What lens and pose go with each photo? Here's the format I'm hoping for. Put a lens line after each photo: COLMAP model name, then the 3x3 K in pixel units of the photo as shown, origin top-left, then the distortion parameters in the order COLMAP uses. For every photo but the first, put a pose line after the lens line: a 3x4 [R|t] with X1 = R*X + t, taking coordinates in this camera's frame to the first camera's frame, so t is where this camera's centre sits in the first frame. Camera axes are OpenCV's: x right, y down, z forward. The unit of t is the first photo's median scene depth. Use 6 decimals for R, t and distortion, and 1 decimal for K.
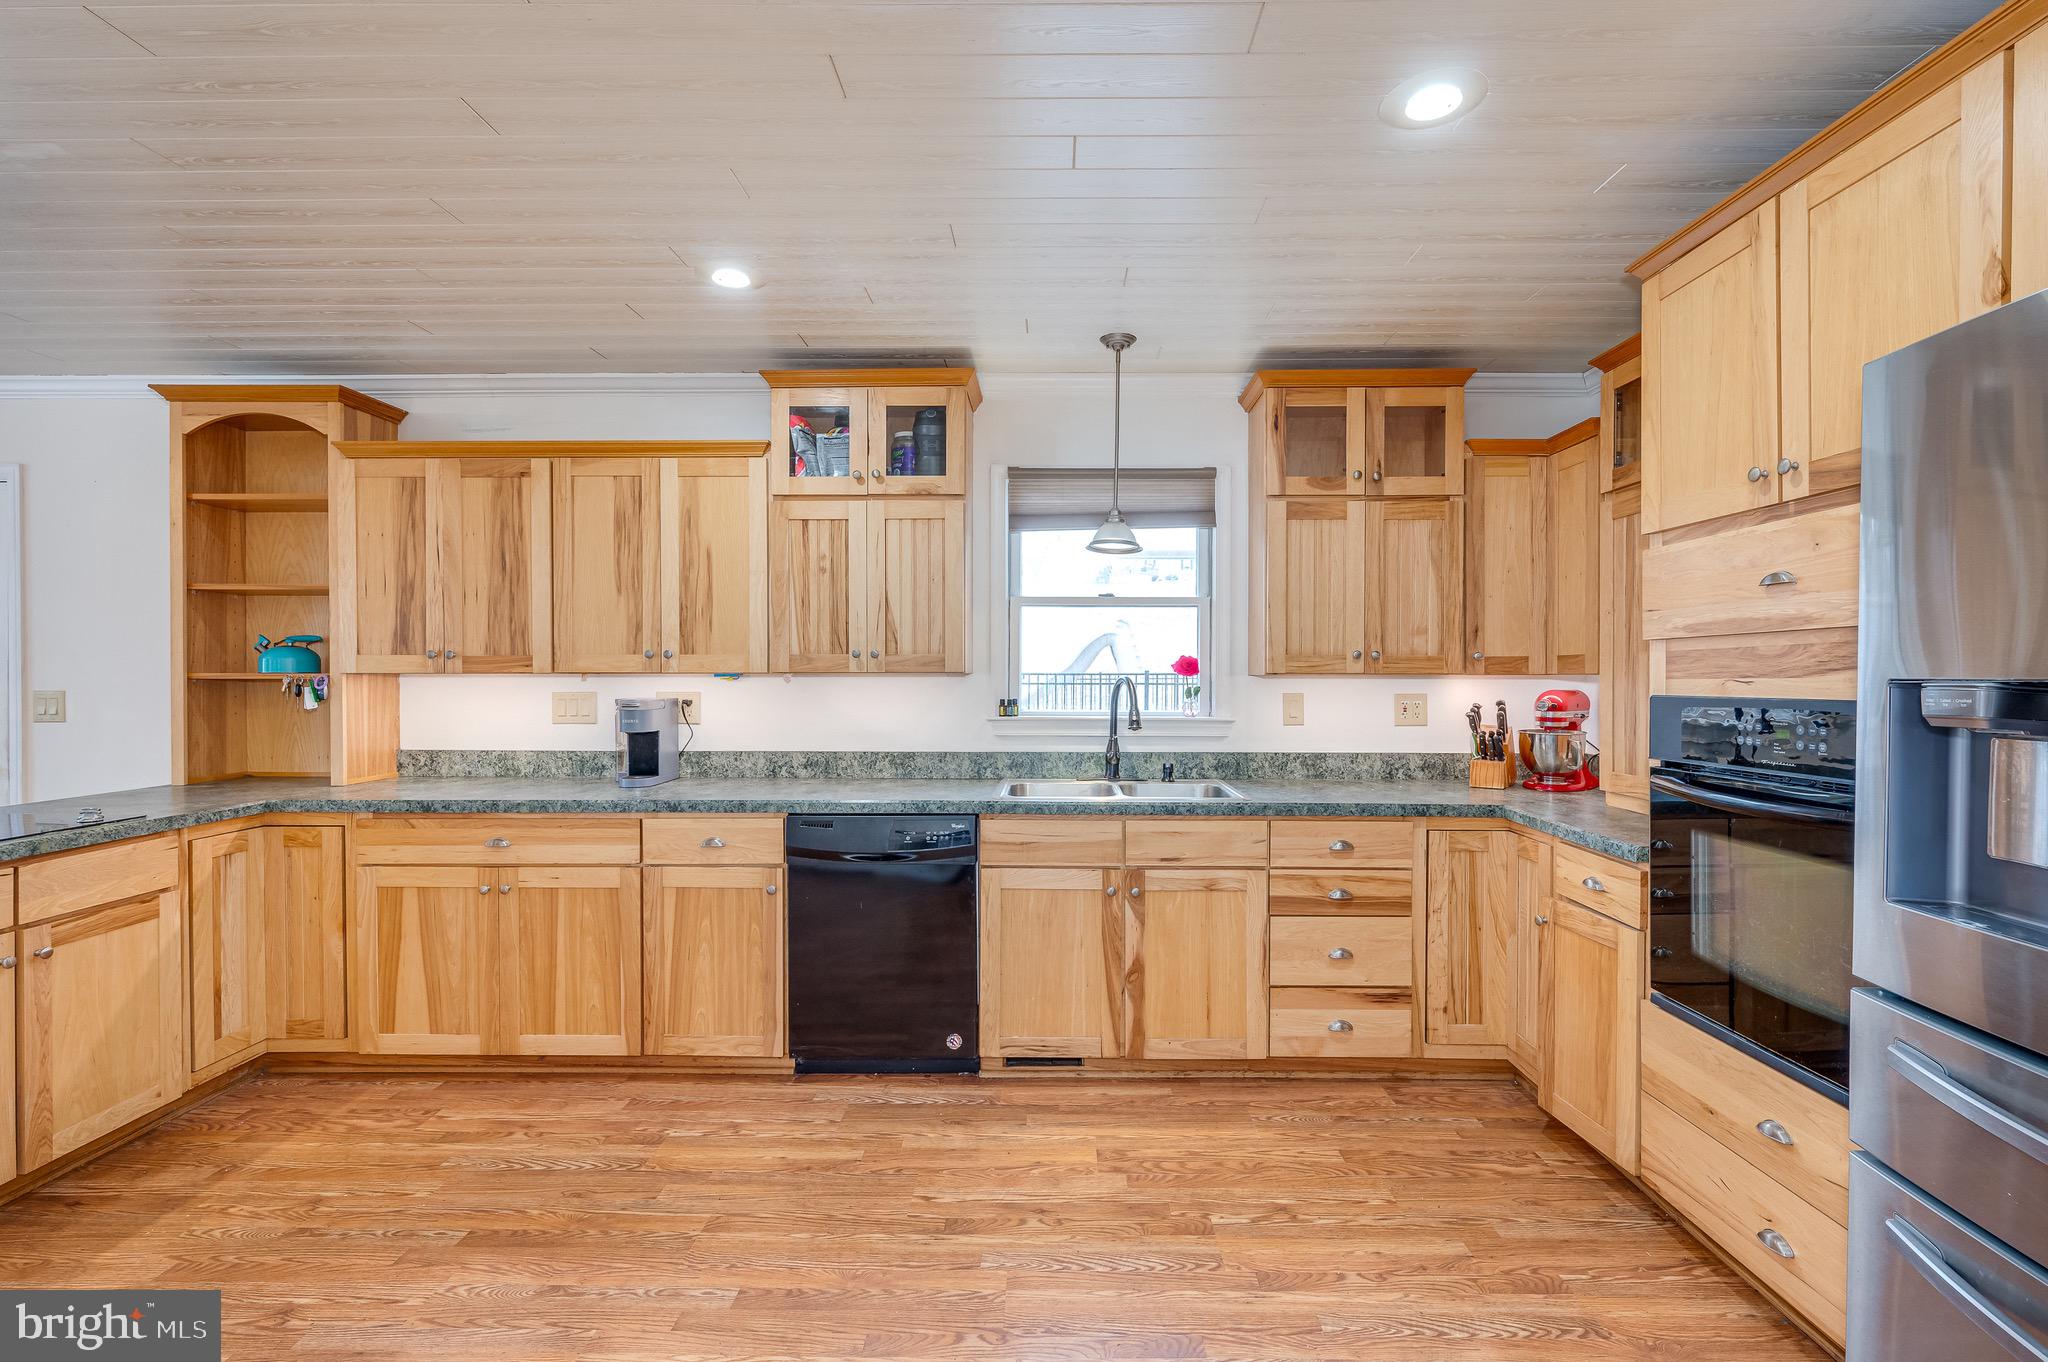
lens RADIAL K [[918.5, 0, 1043.8], [0, 918.5, 687.2], [0, 0, 1]] dist [0.002170, 0.000753]
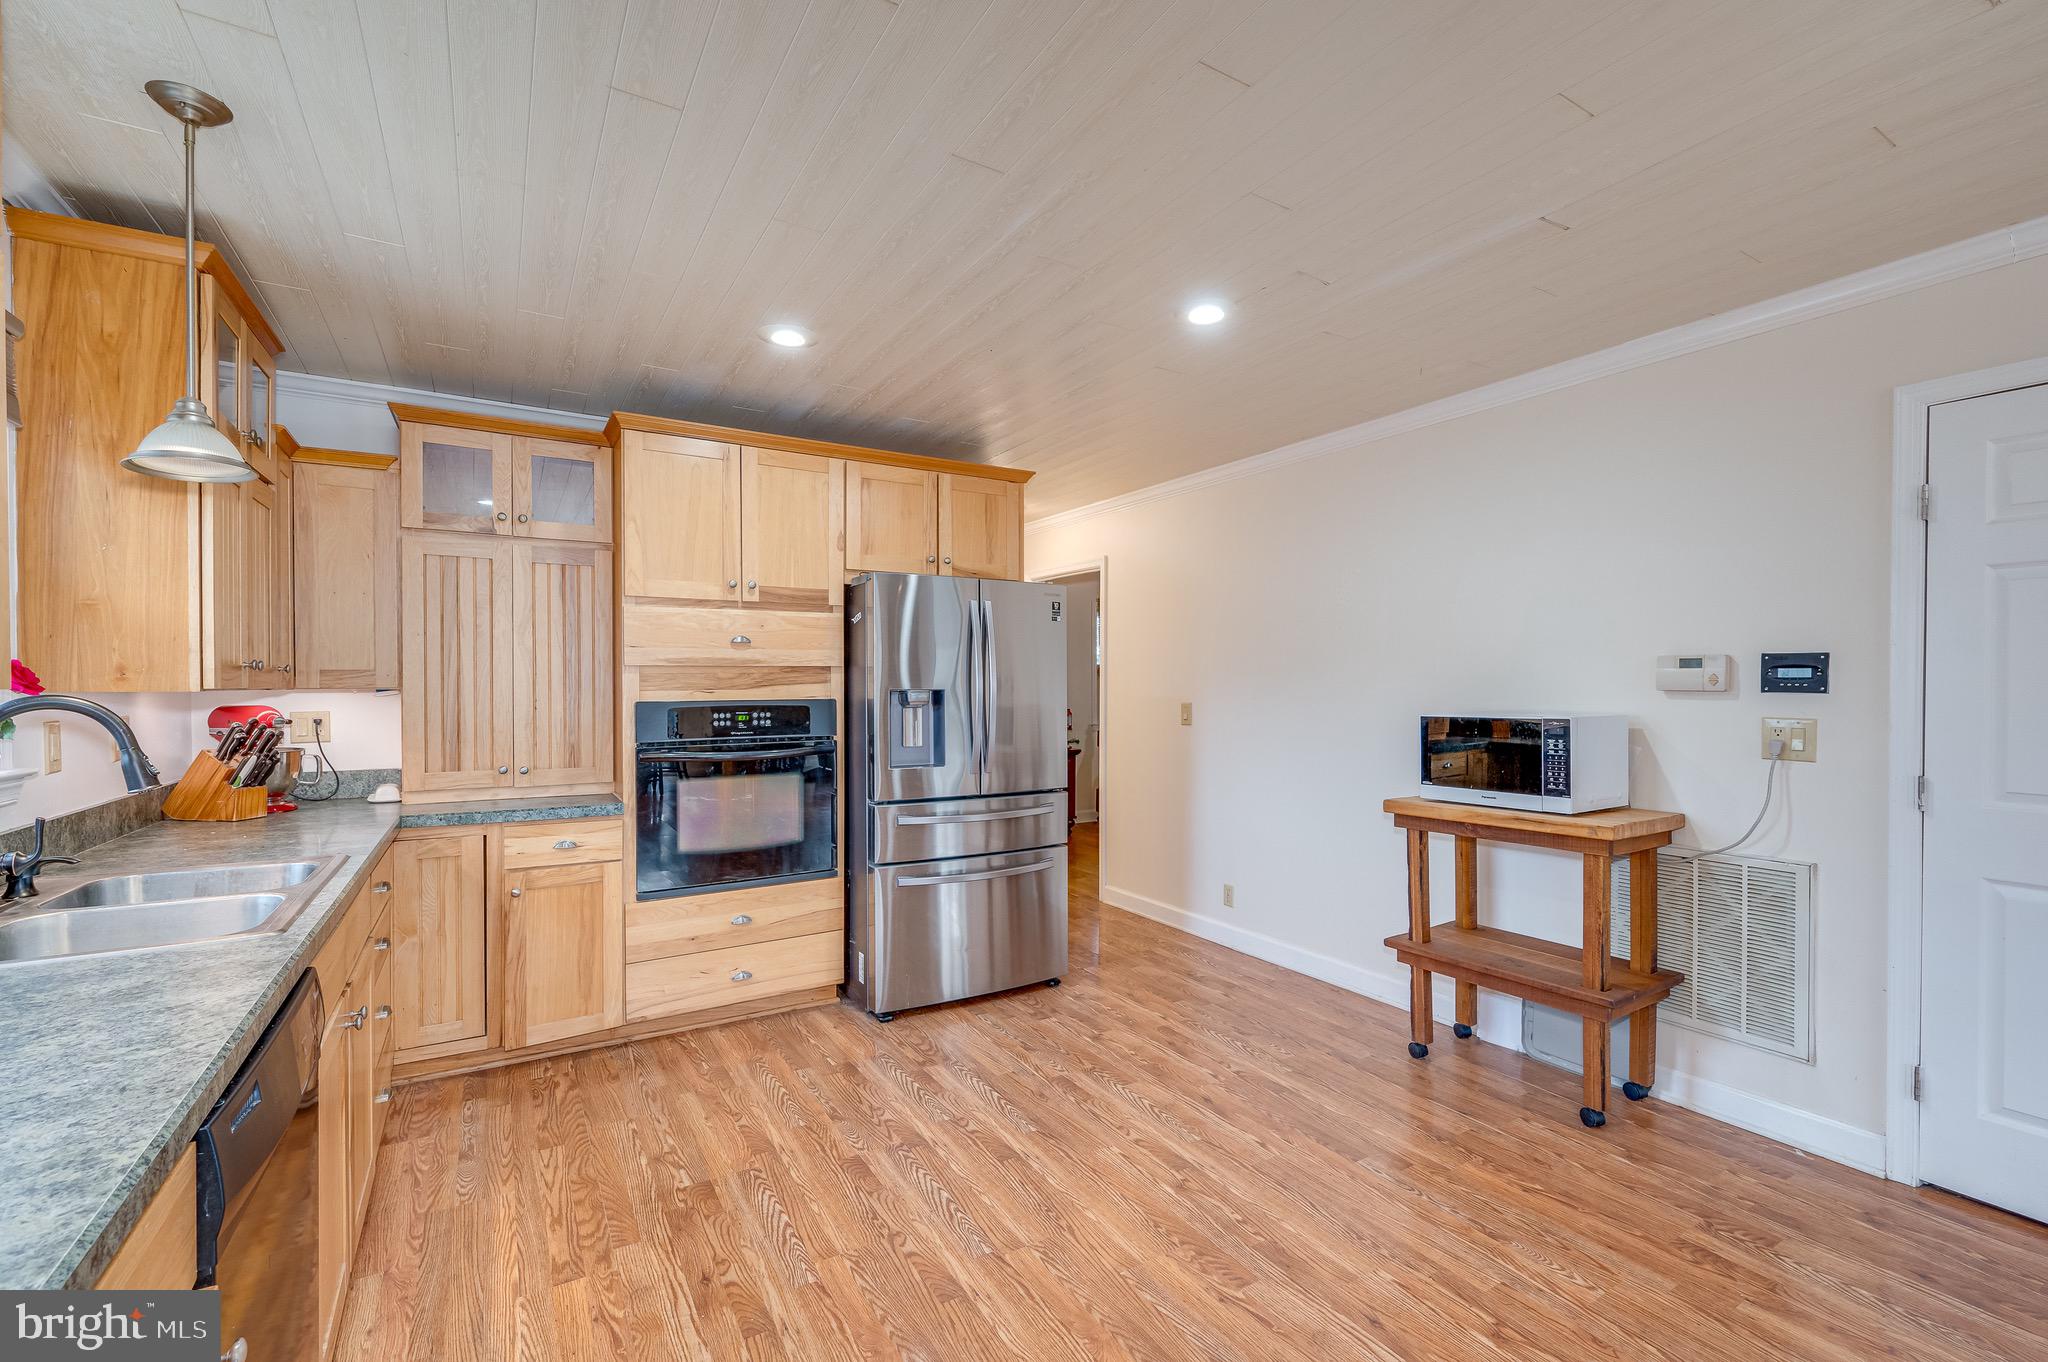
lens RADIAL K [[876.6, 0, 1047.9], [0, 876.6, 692.9], [0, 0, 1]] dist [0.002148, -0.000330]
pose [[-0.543415, -0.006131, 0.839442, -0.702082], [0.012675, 0.999799, 0.015507, -0.015239], [-0.839369, 0.019067, -0.543228, 0.904601]]
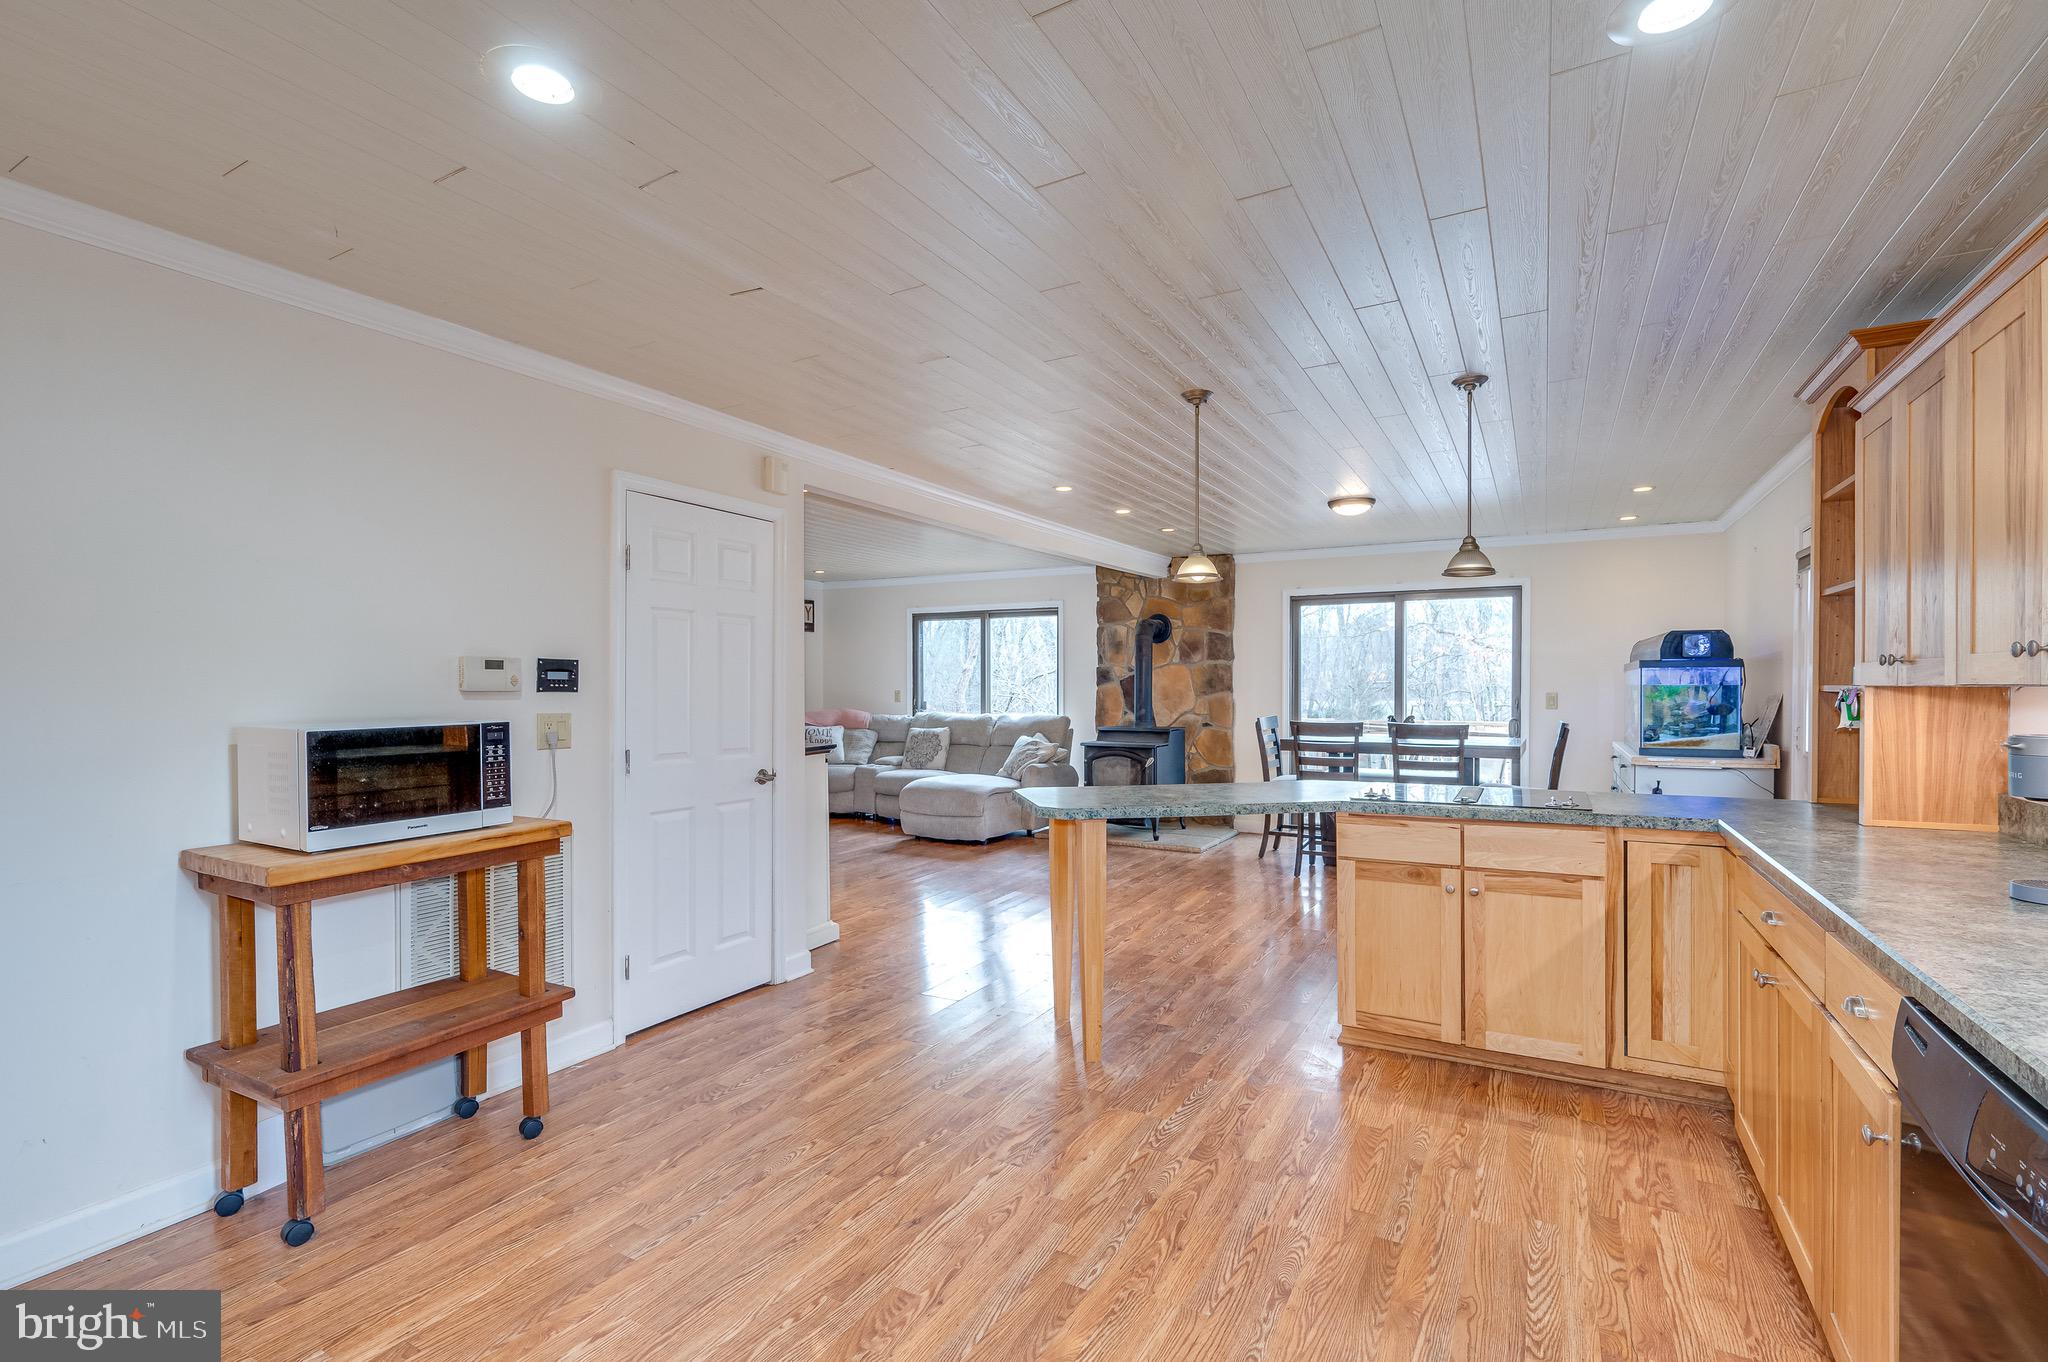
lens RADIAL K [[918.5, 0, 1023.6], [0, 918.5, 706.8], [0, 0, 1]] dist [0.002170, 0.000753]
pose [[-0.482241, 0.020495, -0.875799, 0.323937], [-0.011164, 0.999501, 0.029537, -0.013278], [0.875967, 0.024022, -0.481772, 0.820554]]
